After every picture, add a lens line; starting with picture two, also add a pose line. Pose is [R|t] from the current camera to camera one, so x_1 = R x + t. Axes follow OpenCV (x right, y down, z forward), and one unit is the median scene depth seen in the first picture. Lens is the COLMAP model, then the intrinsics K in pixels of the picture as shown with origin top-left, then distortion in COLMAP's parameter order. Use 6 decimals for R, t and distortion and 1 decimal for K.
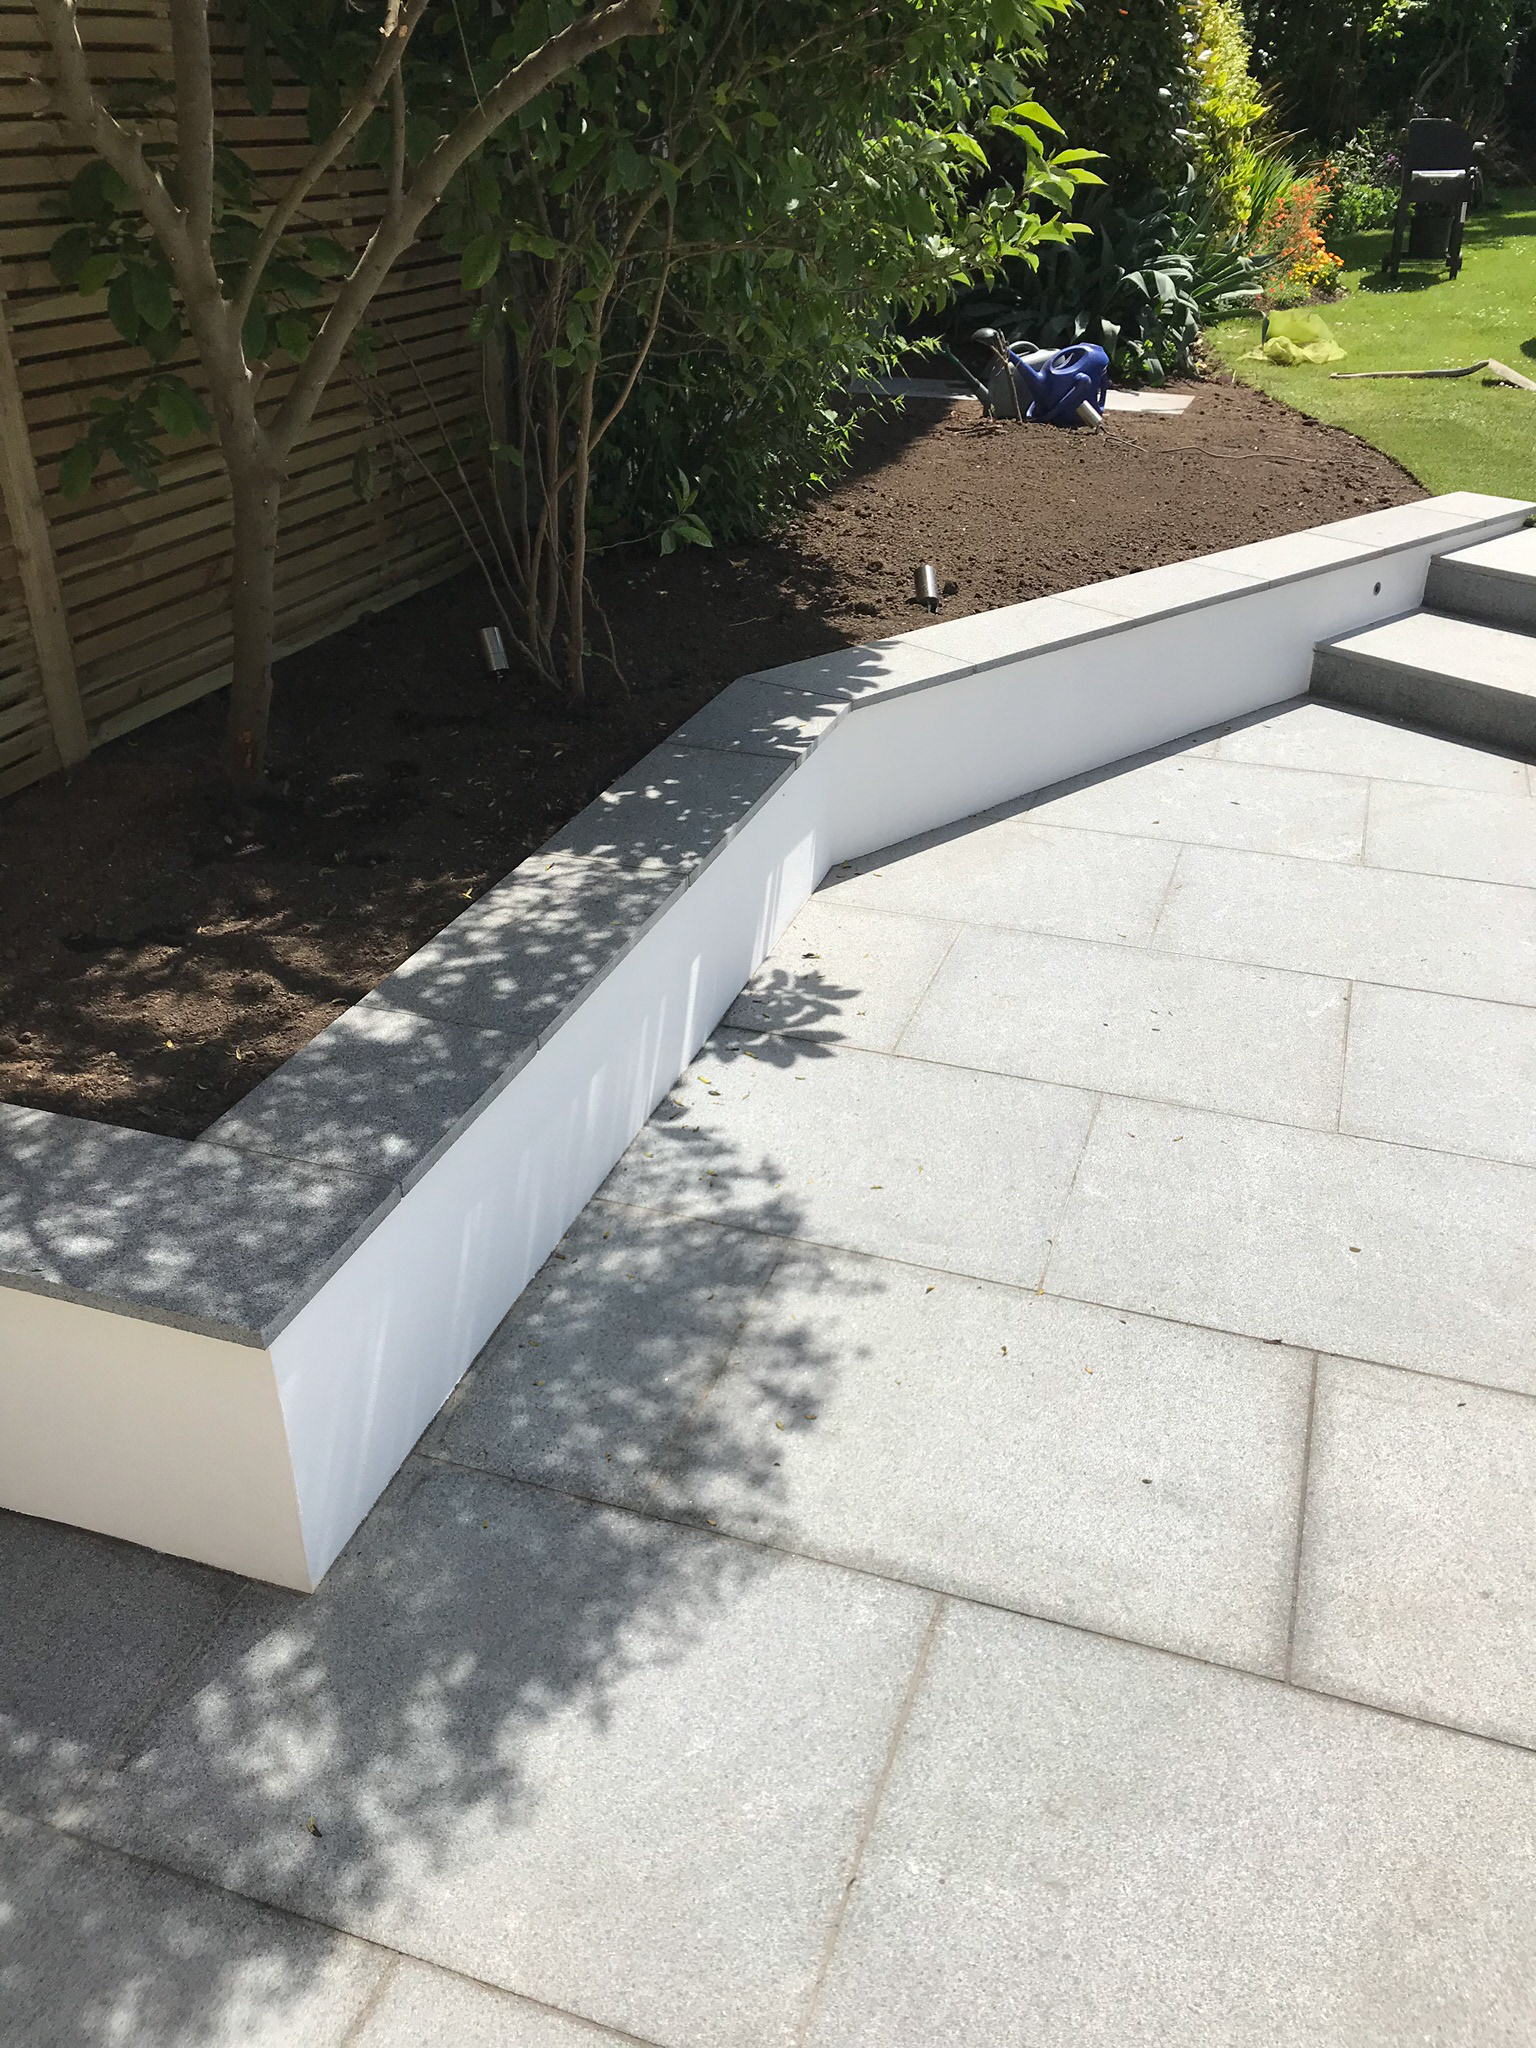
lens RADIAL K [[1678.0, 0, 758.8], [0, 1678.0, 925.1], [0, 0, 1]] dist [0.034917, -0.037606]
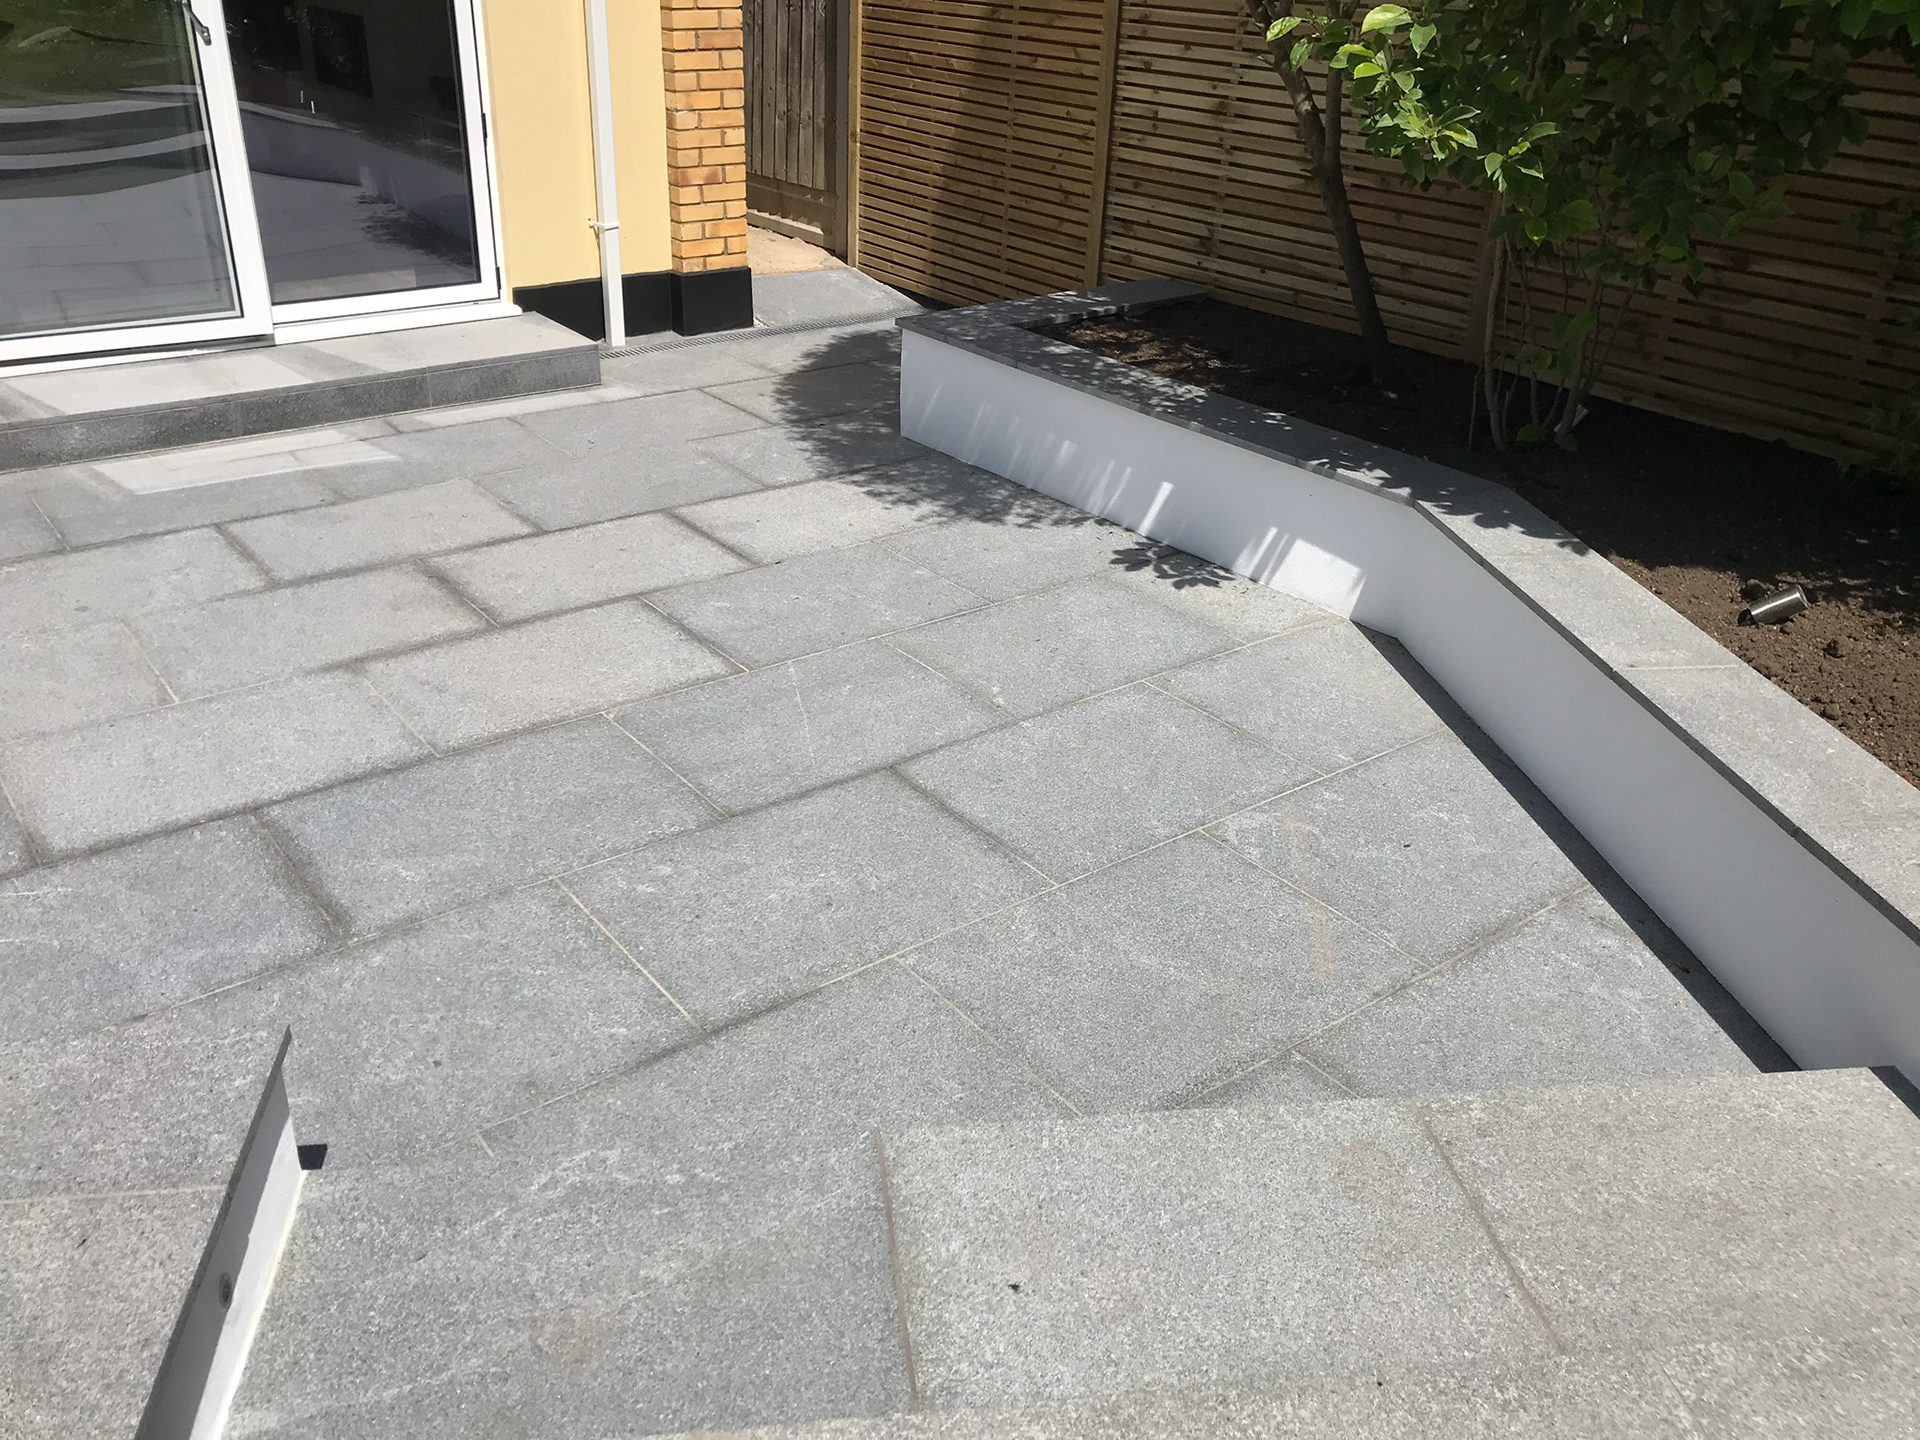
lens RADIAL K [[1573.1, 0, 934.2], [0, 1573.1, 706.1], [0, 0, 1]] dist [0.034917, -0.037606]
pose [[-0.555299, 0.354629, -0.752251, 1.322171], [-0.397932, 0.680962, 0.614769, -0.685824], [0.730269, 0.640725, -0.237019, 1.330781]]
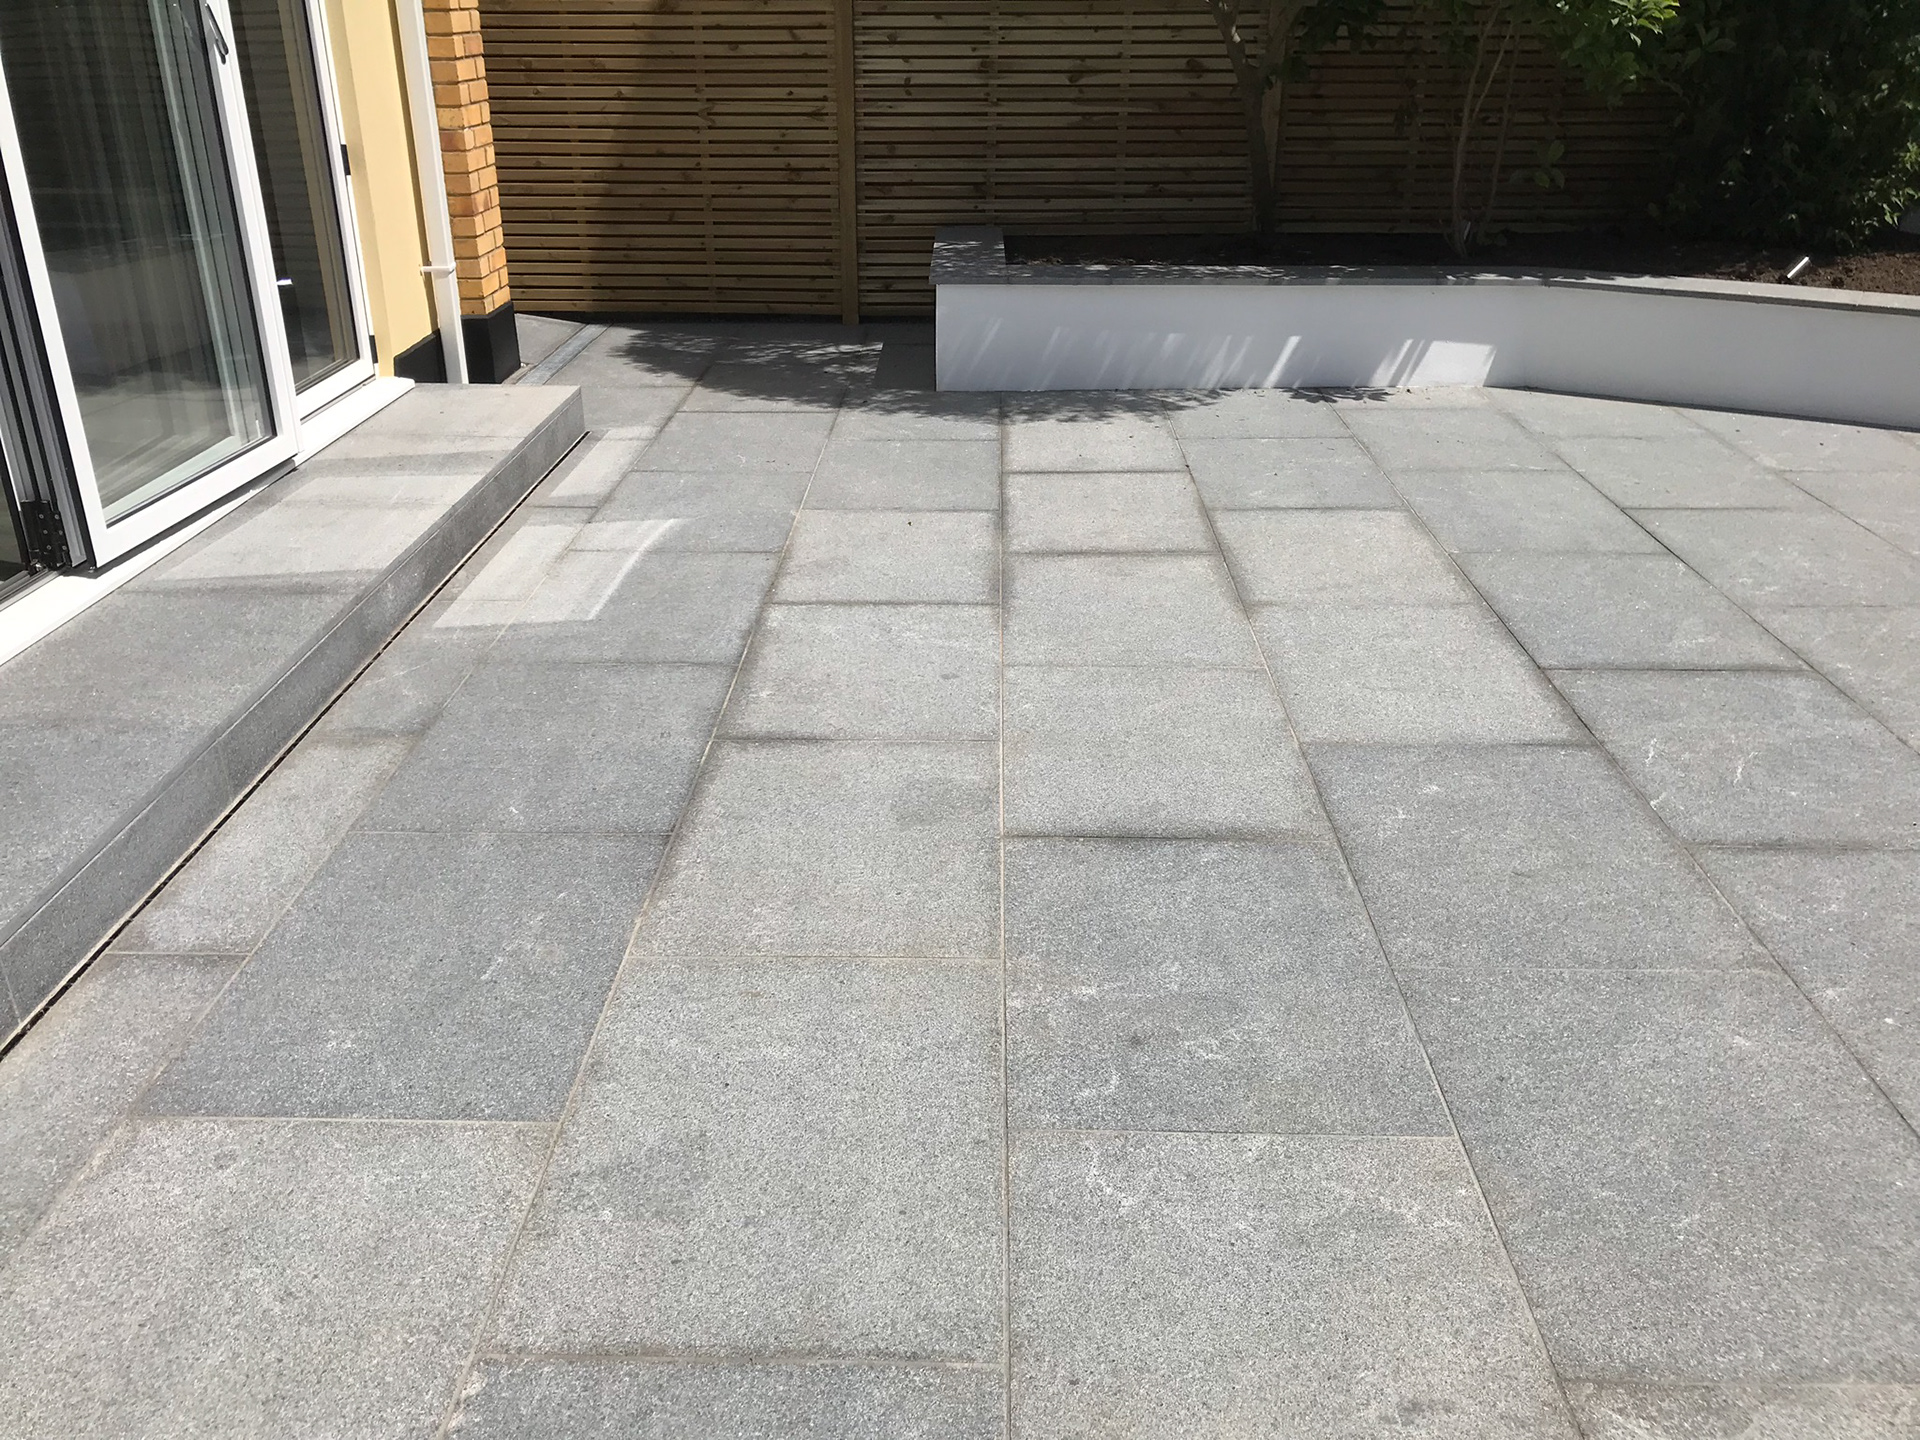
lens RADIAL K [[1573.1, 0, 934.2], [0, 1573.1, 706.1], [0, 0, 1]] dist [0.034917, -0.037606]
pose [[0.296858, 0.386638, -0.873147, 1.671500], [-0.417796, 0.874793, 0.245322, 0.121413], [0.858674, 0.291972, 0.421226, -0.049654]]
